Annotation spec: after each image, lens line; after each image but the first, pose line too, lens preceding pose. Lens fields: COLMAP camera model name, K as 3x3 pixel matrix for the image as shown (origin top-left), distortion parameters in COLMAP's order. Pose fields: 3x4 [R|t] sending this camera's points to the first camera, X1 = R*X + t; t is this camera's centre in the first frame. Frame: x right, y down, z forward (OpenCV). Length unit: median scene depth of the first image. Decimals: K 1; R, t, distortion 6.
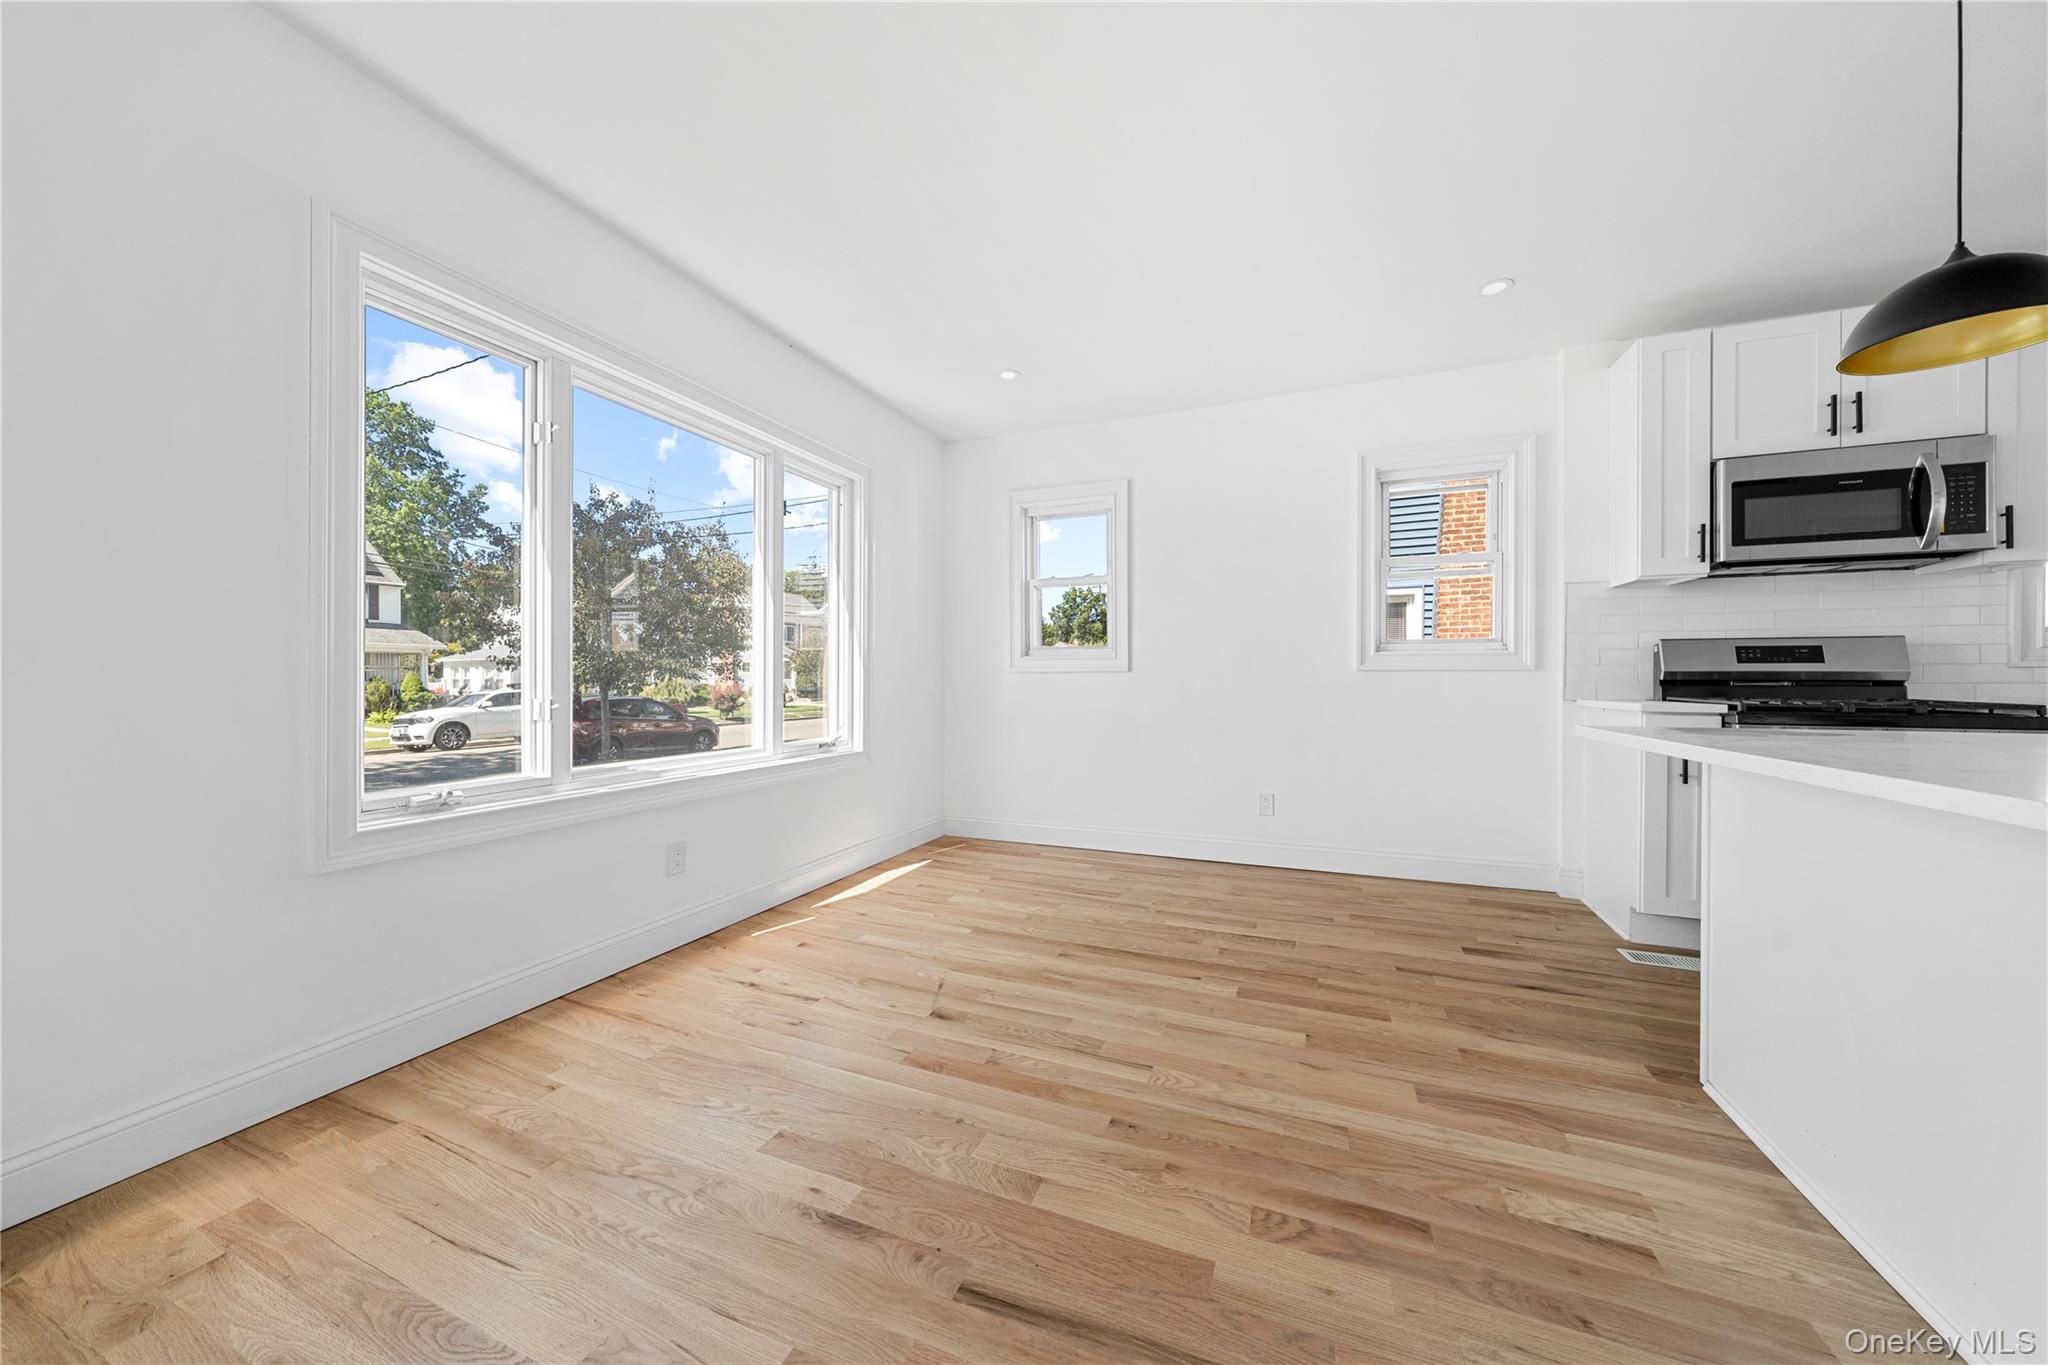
lens RADIAL K [[705.4, 0, 1024.8], [0, 705.4, 679.1], [0, 0, 1]] dist [-0.003073, -0.000179]
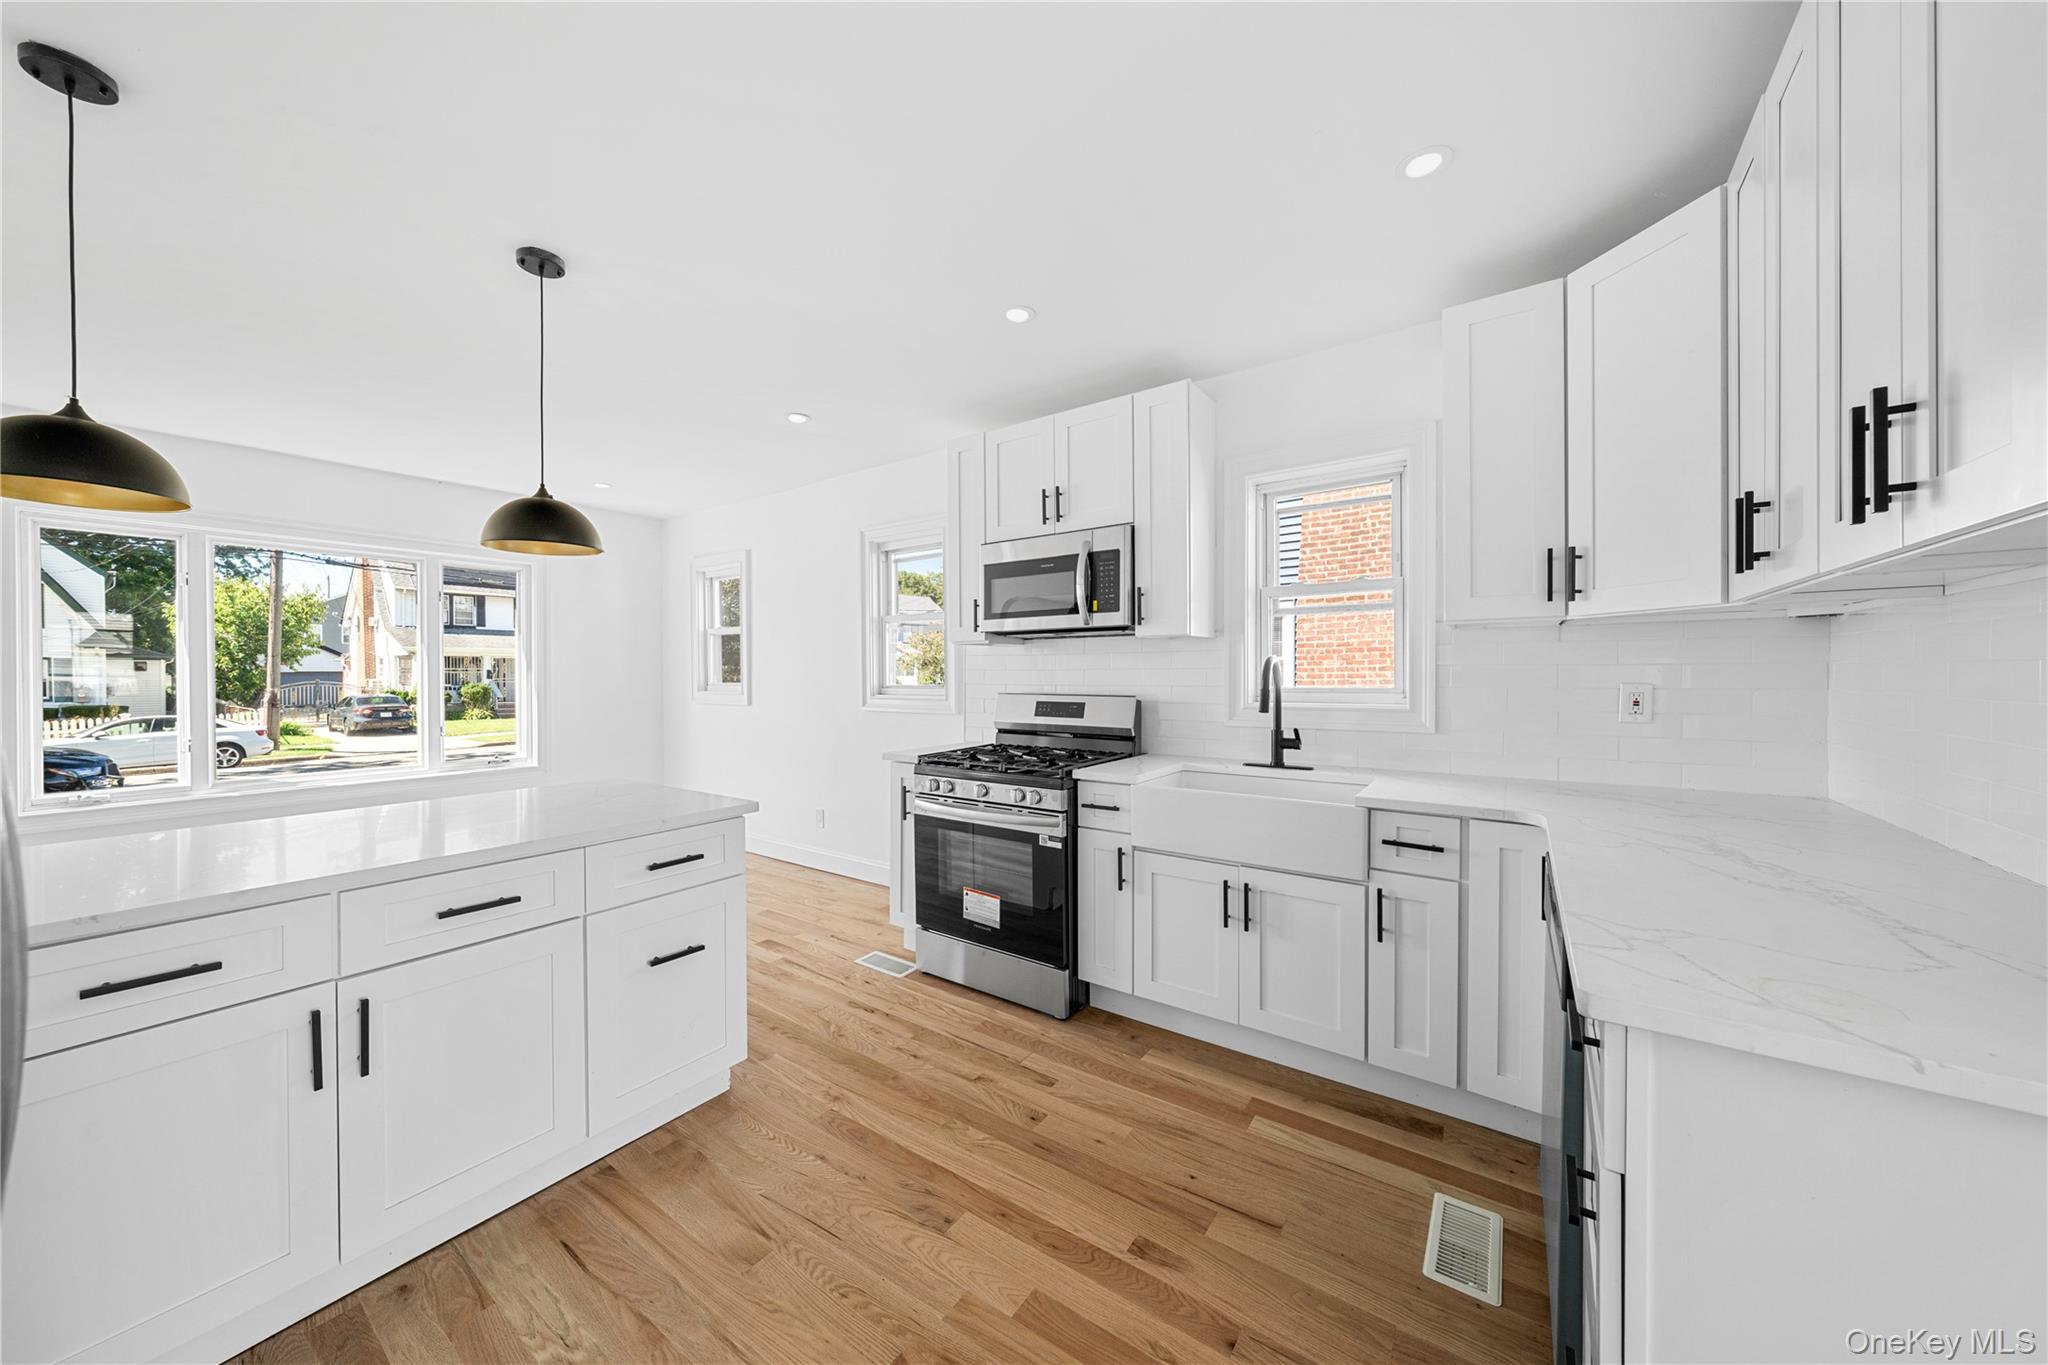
lens RADIAL K [[705.4, 0, 1027.5], [0, 705.4, 674.4], [0, 0, 1]] dist [-0.003073, -0.000179]
pose [[0.975241, -0.002459, -0.221133, 1.303655], [0.003180, 0.999991, 0.002907, -0.097403], [0.221123, -0.003539, 0.975239, -0.132938]]
